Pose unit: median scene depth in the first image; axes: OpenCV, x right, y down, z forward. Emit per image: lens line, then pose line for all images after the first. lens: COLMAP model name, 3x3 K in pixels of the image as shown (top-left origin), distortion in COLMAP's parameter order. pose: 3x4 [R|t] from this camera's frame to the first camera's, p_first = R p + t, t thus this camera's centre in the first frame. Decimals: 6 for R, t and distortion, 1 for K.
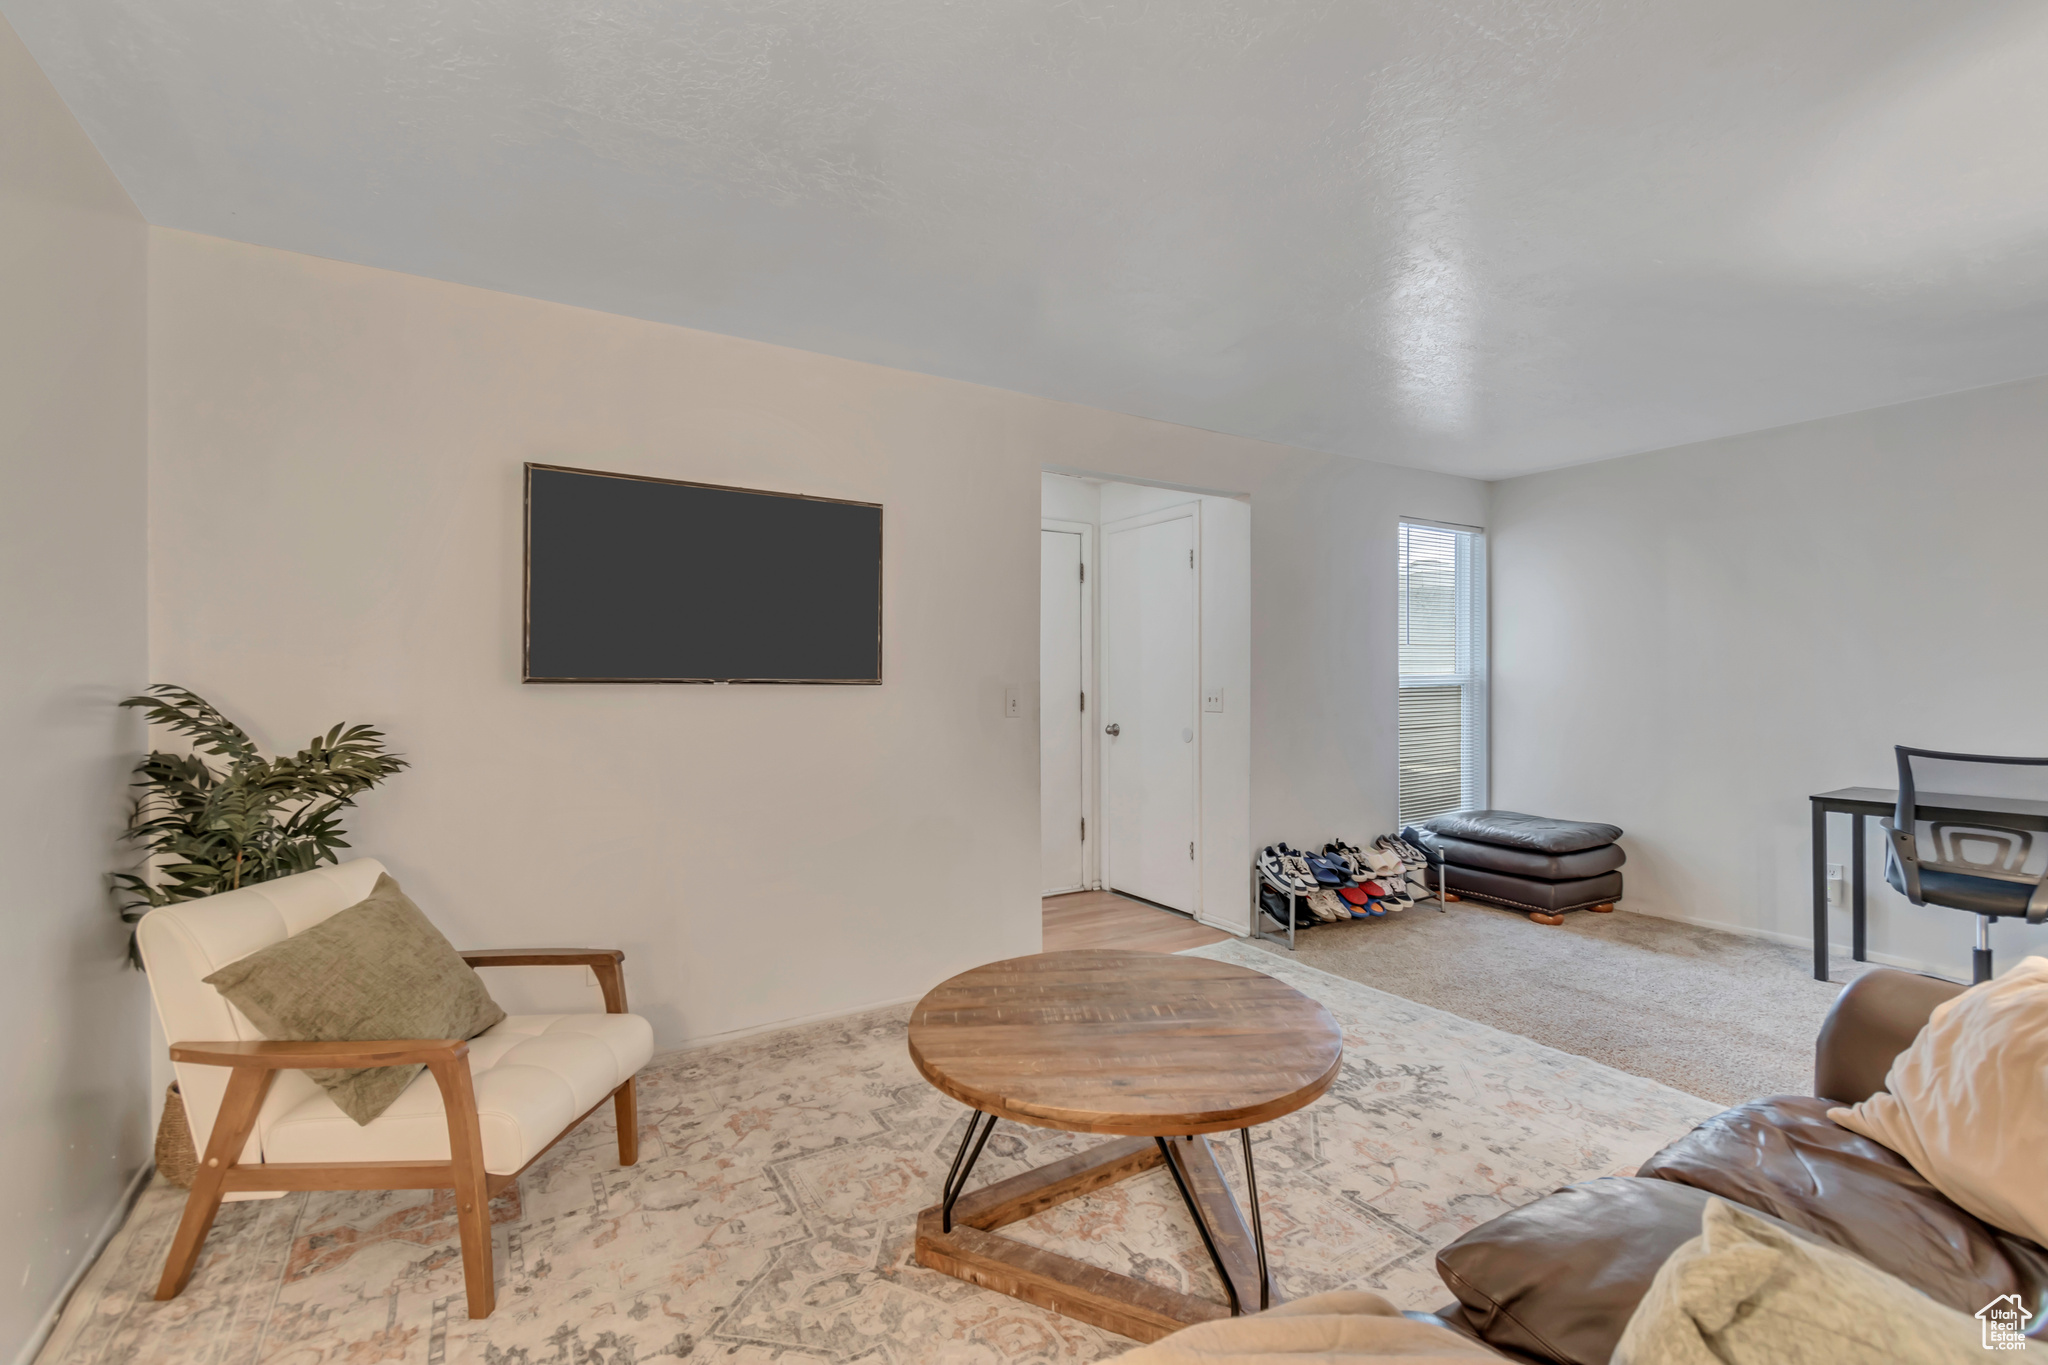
lens RADIAL K [[917.5, 0, 1028.0], [0, 917.5, 680.7], [0, 0, 1]] dist [0.001080, -0.000038]
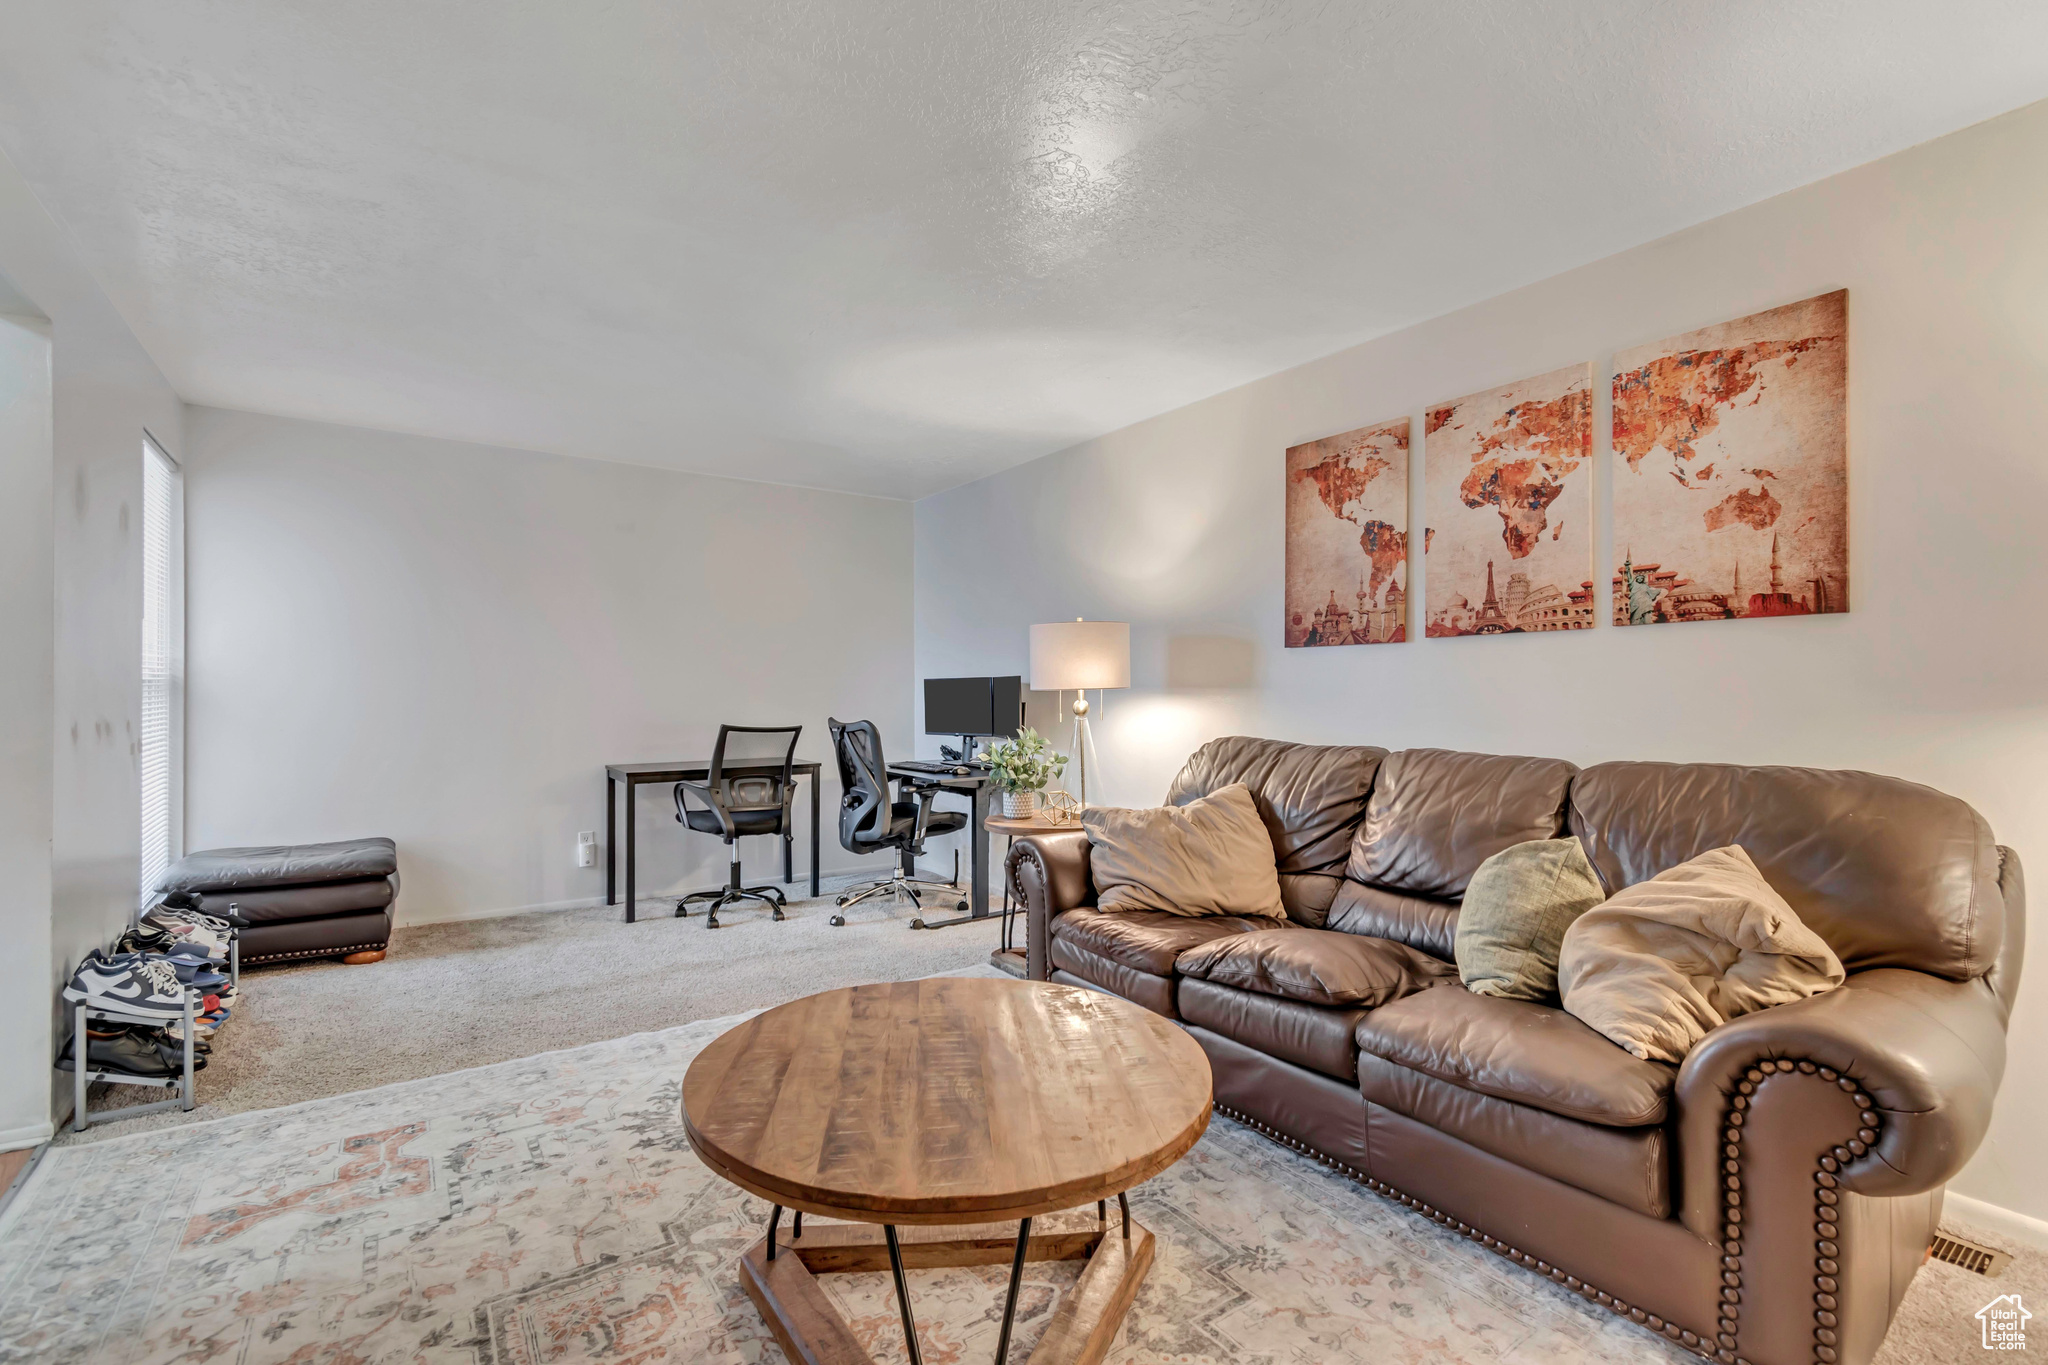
lens RADIAL K [[917.5, 0, 1031.8], [0, 917.5, 689.4], [0, 0, 1]] dist [0.001080, -0.000038]
pose [[-0.046348, 0.003686, 0.998919, -0.534807], [0.003543, 0.999988, -0.003526, 0.025667], [-0.998919, 0.003376, -0.046360, 0.706589]]
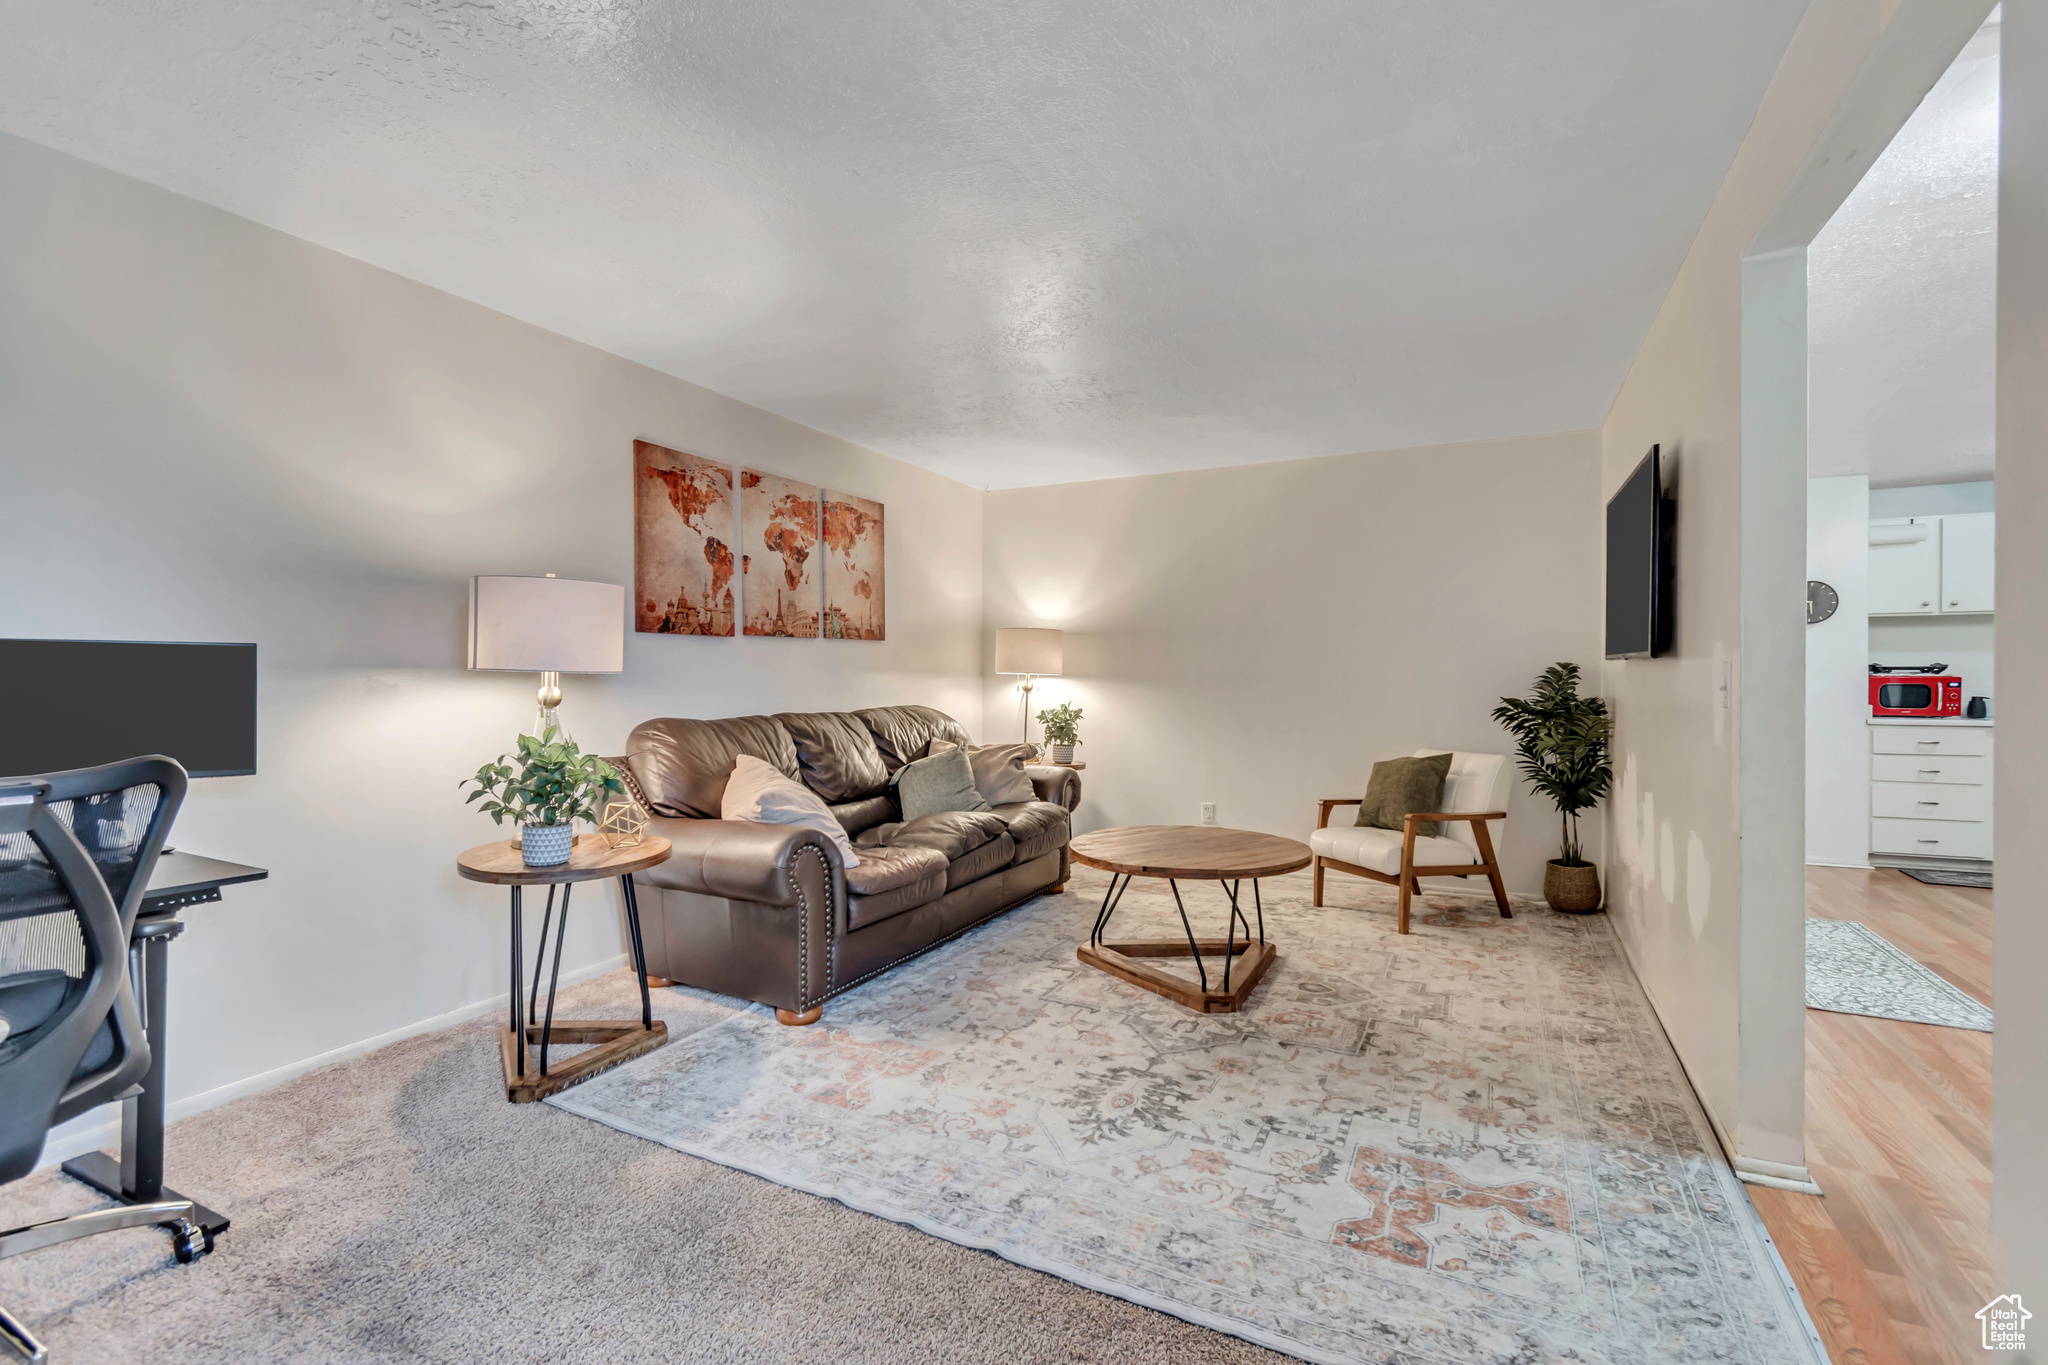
lens RADIAL K [[917.5, 0, 1021.9], [0, 917.5, 674.5], [0, 0, 1]] dist [0.001080, -0.000038]
pose [[-0.859049, 0.001596, -0.511891, 0.939529], [-0.000939, 0.999989, 0.004693, 0.018933], [0.511892, 0.004512, -0.859038, 1.725121]]
